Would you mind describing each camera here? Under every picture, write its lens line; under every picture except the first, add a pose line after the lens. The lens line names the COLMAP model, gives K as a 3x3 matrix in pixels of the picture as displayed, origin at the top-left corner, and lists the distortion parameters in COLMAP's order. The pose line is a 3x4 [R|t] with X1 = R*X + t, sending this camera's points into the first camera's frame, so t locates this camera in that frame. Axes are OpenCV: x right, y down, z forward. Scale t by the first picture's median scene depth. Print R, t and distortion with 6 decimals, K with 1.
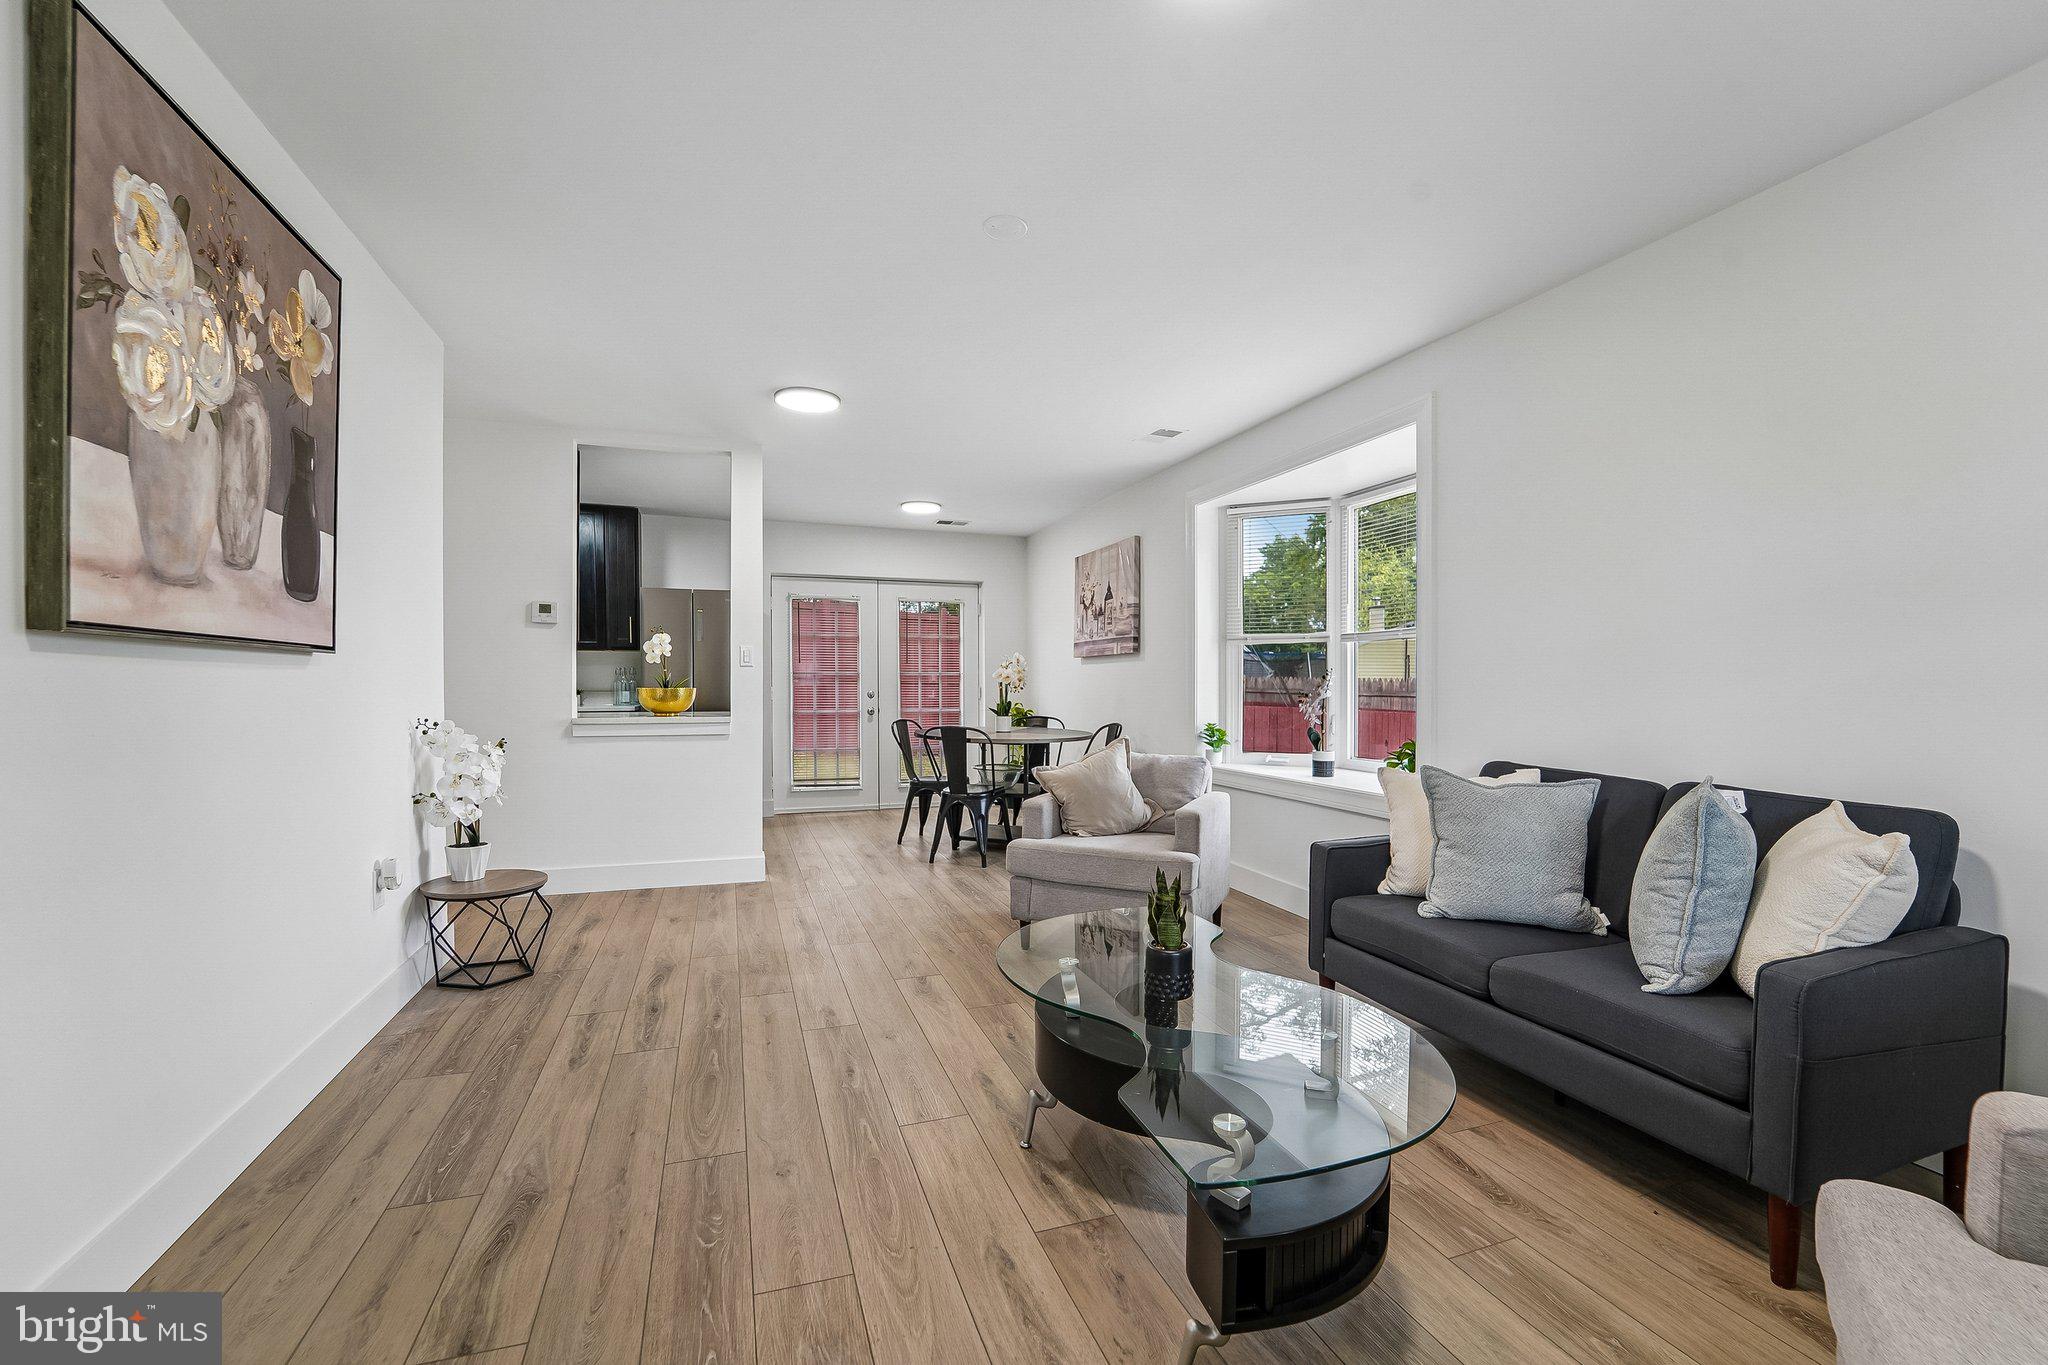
lens RADIAL K [[841.6, 0, 1026.3], [0, 841.6, 693.2], [0, 0, 1]] dist [-0.018300, -0.001501]
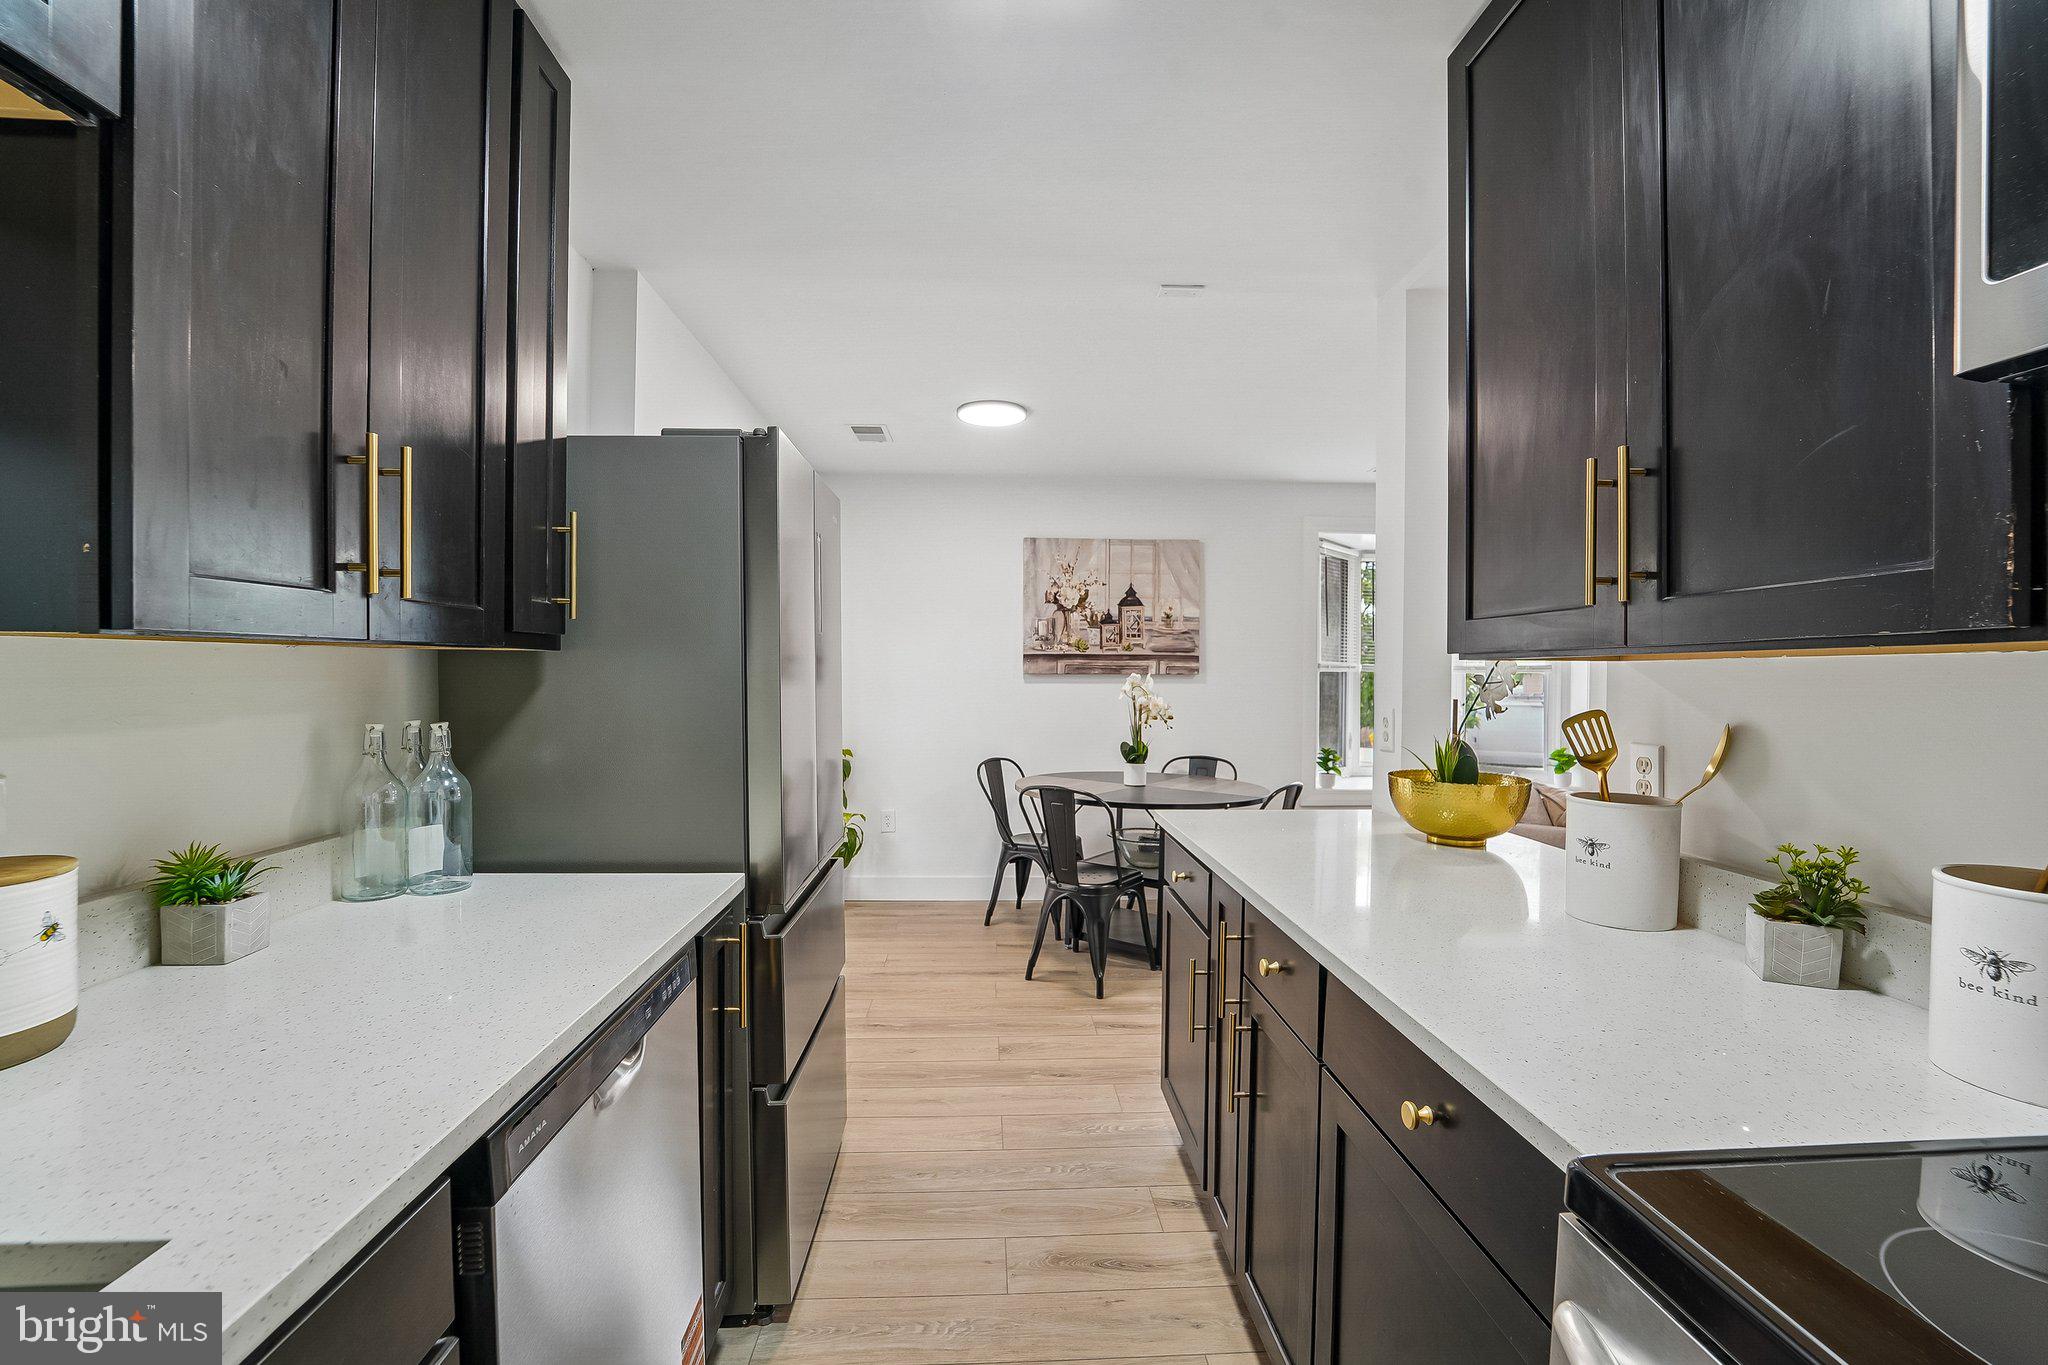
lens RADIAL K [[841.6, 0, 1024.1], [0, 841.6, 683.5], [0, 0, 1]] dist [-0.018300, -0.001501]
pose [[0.300755, -0.010791, 0.953640, -1.484233], [0.006162, 0.999937, 0.009372, -0.093419], [-0.953681, 0.003058, 0.300803, 1.788275]]
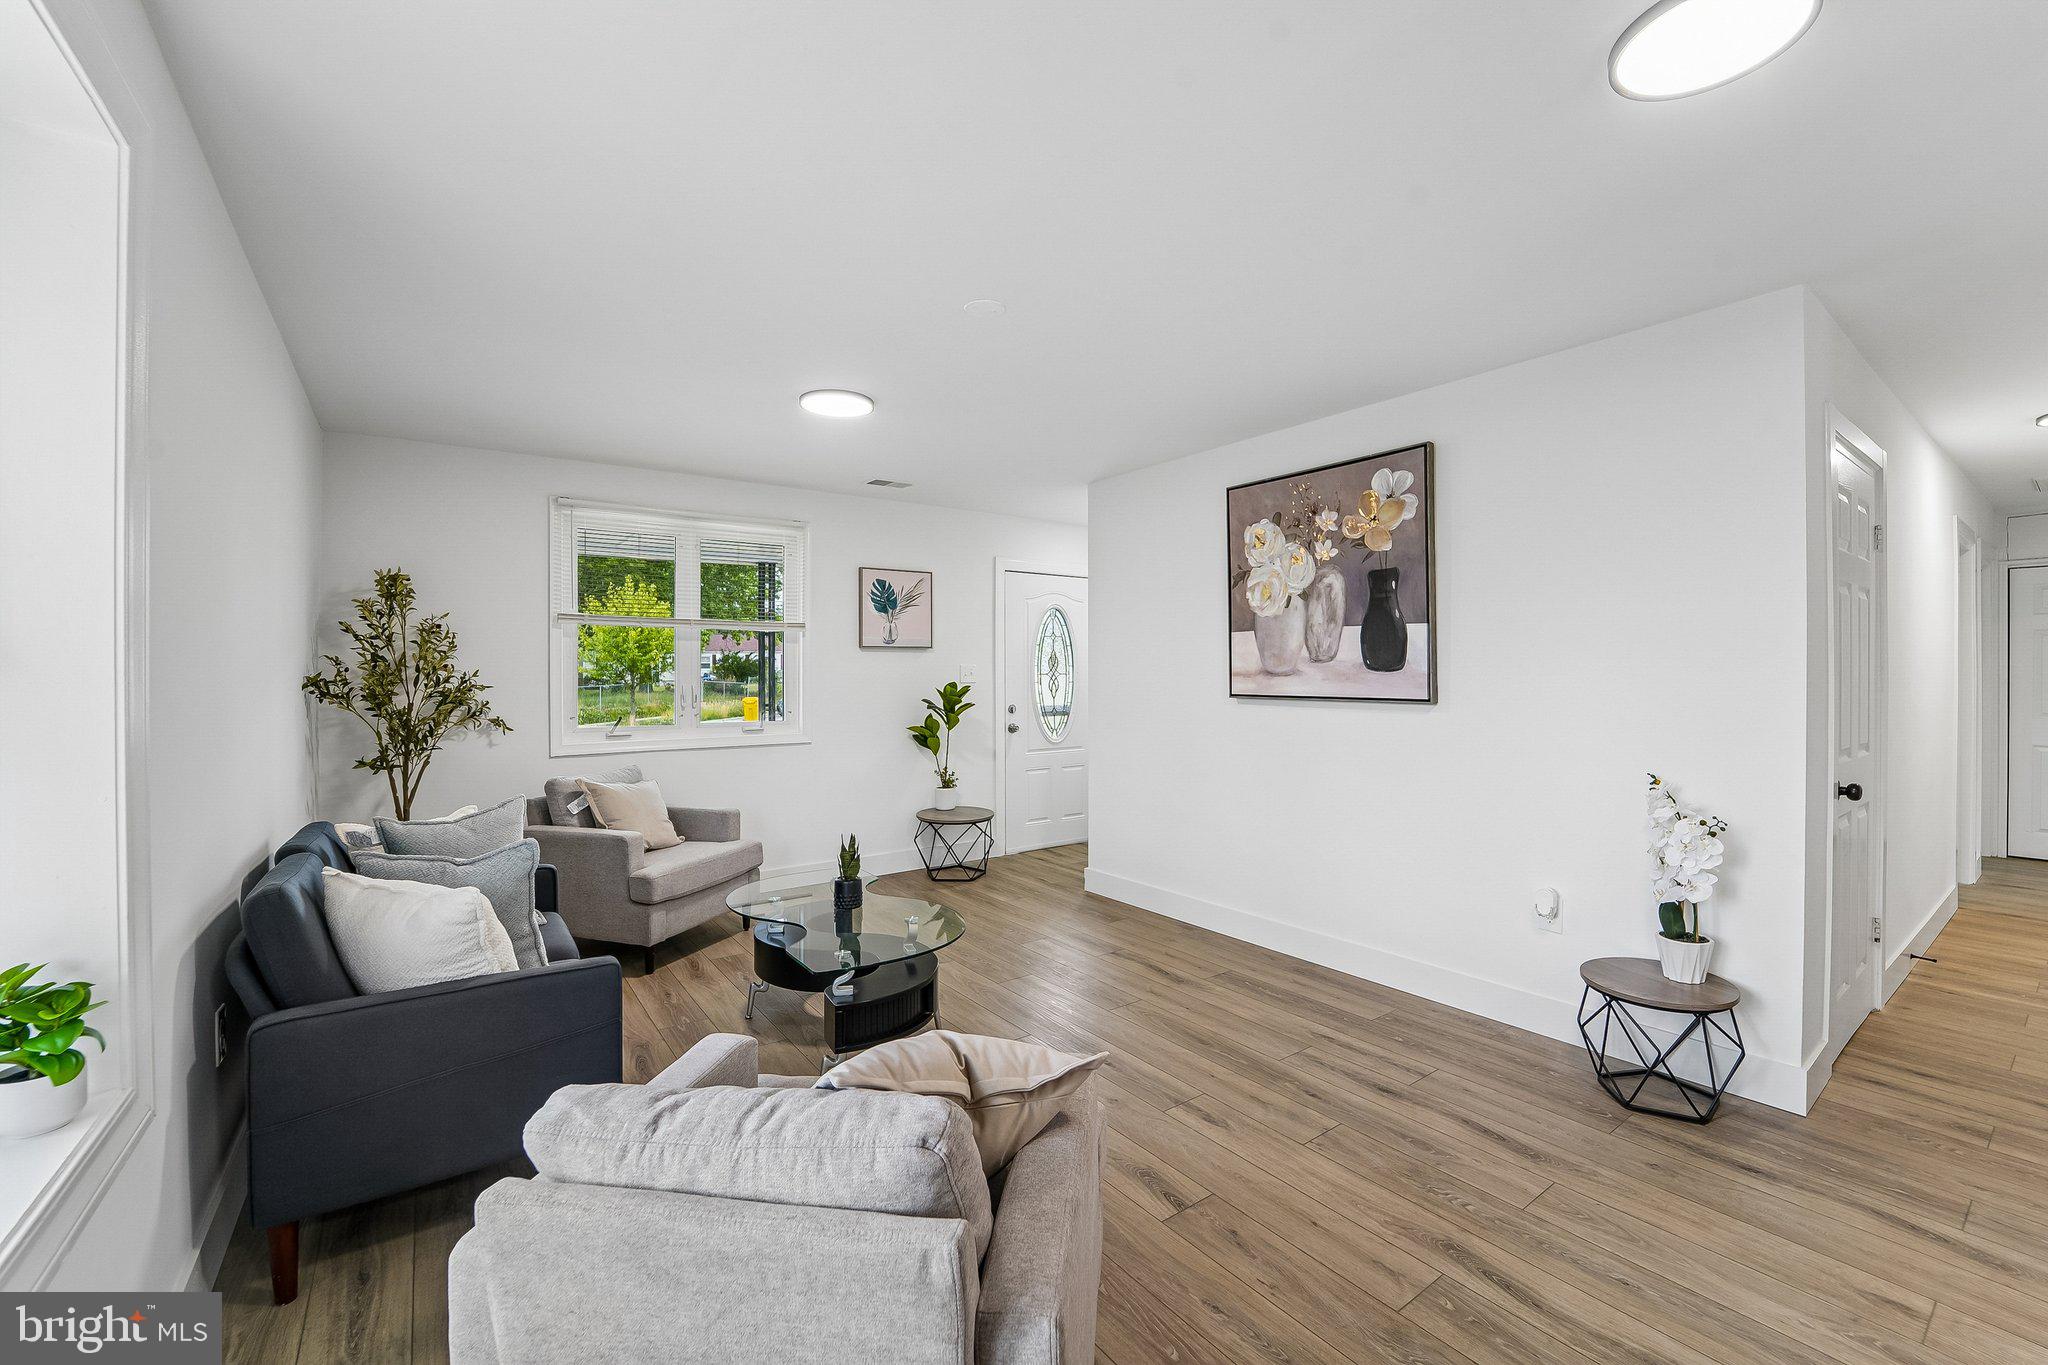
lens RADIAL K [[841.6, 0, 1028.4], [0, 841.6, 682.5], [0, 0, 1]] dist [-0.018300, -0.001501]
pose [[-0.961027, 0.003311, -0.276435, 0.187877], [-0.002550, 0.999780, 0.020840, -0.090833], [0.276443, 0.020733, -0.960807, 1.764213]]
